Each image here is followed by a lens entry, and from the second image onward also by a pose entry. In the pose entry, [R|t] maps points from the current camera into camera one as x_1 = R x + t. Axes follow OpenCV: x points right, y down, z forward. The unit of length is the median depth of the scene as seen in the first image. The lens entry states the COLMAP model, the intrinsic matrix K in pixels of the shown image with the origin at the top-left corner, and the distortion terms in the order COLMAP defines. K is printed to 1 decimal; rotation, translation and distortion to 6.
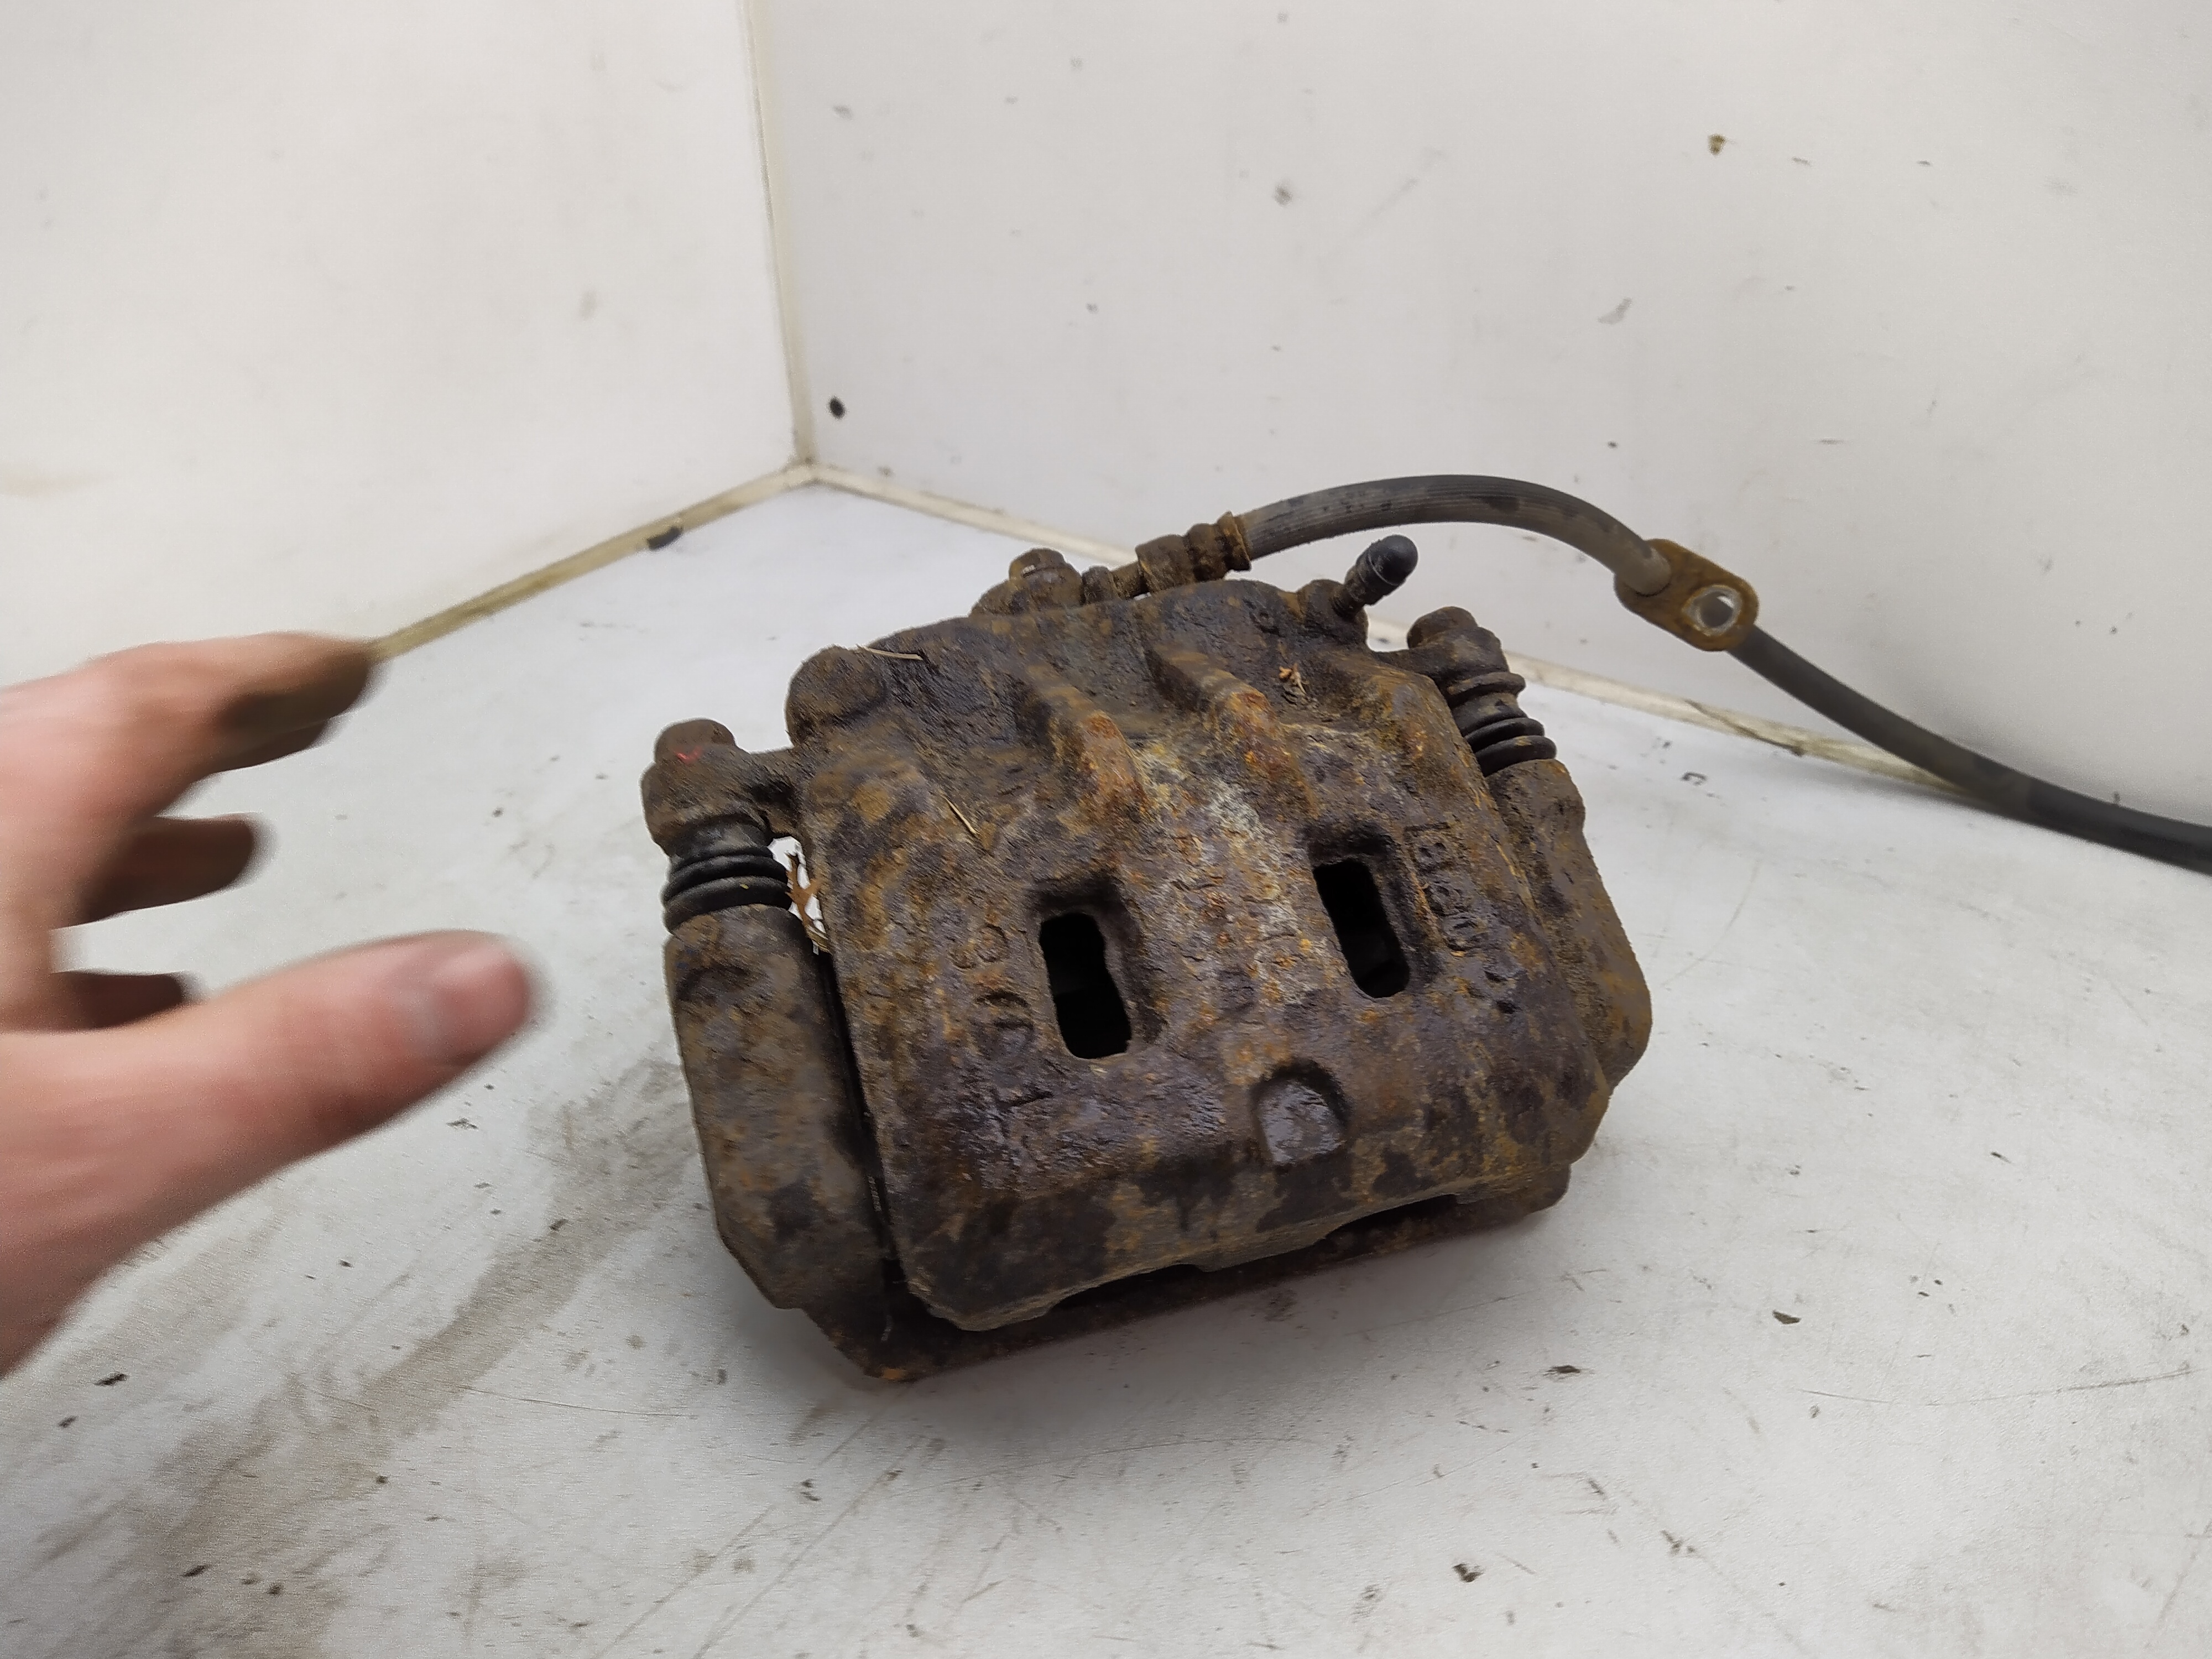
lens RADIAL K [[1755.3, 0, 1083.9], [0, 1755.3, 864.8], [0, 0, 1]] dist [0.079923, -0.078263]
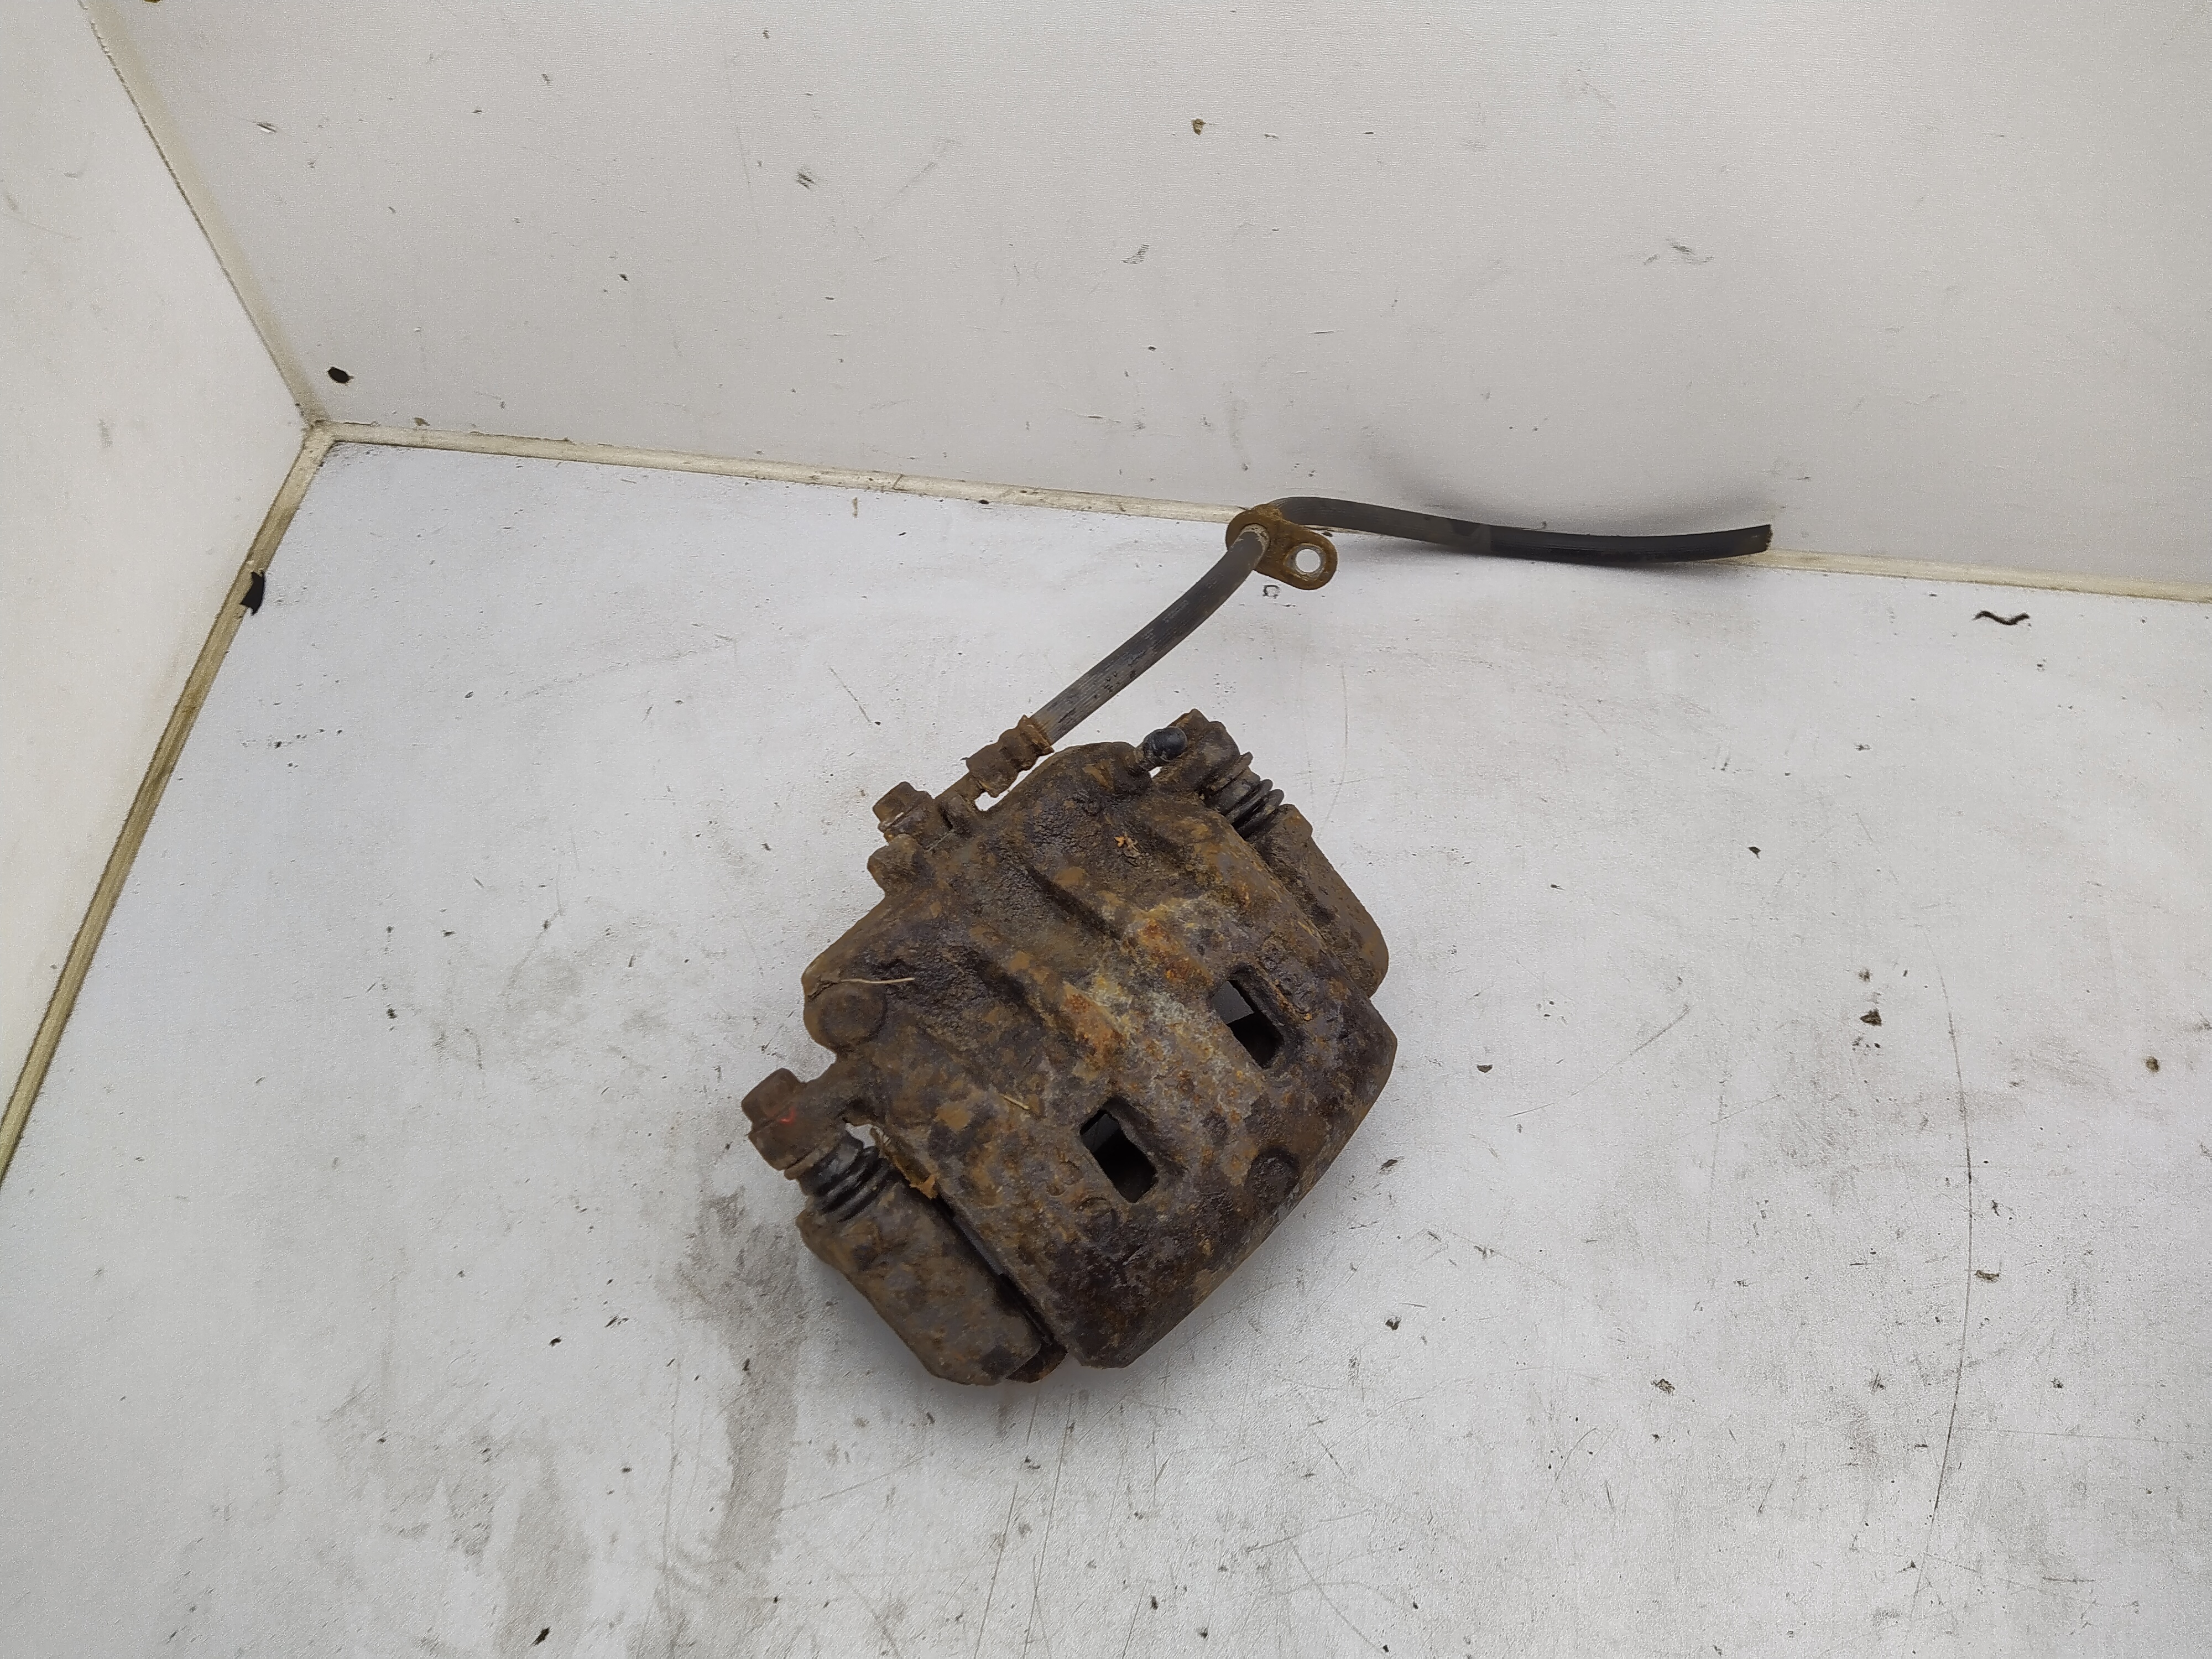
lens RADIAL K [[1755.3, 0, 1123.9], [0, 1755.3, 889.1], [0, 0, 1]] dist [0.079923, -0.078263]
pose [[0.878398, -0.397452, 0.265424, -0.278672], [0.245502, 0.851722, 0.462923, -0.753064], [-0.410057, -0.341469, 0.845726, -0.193713]]
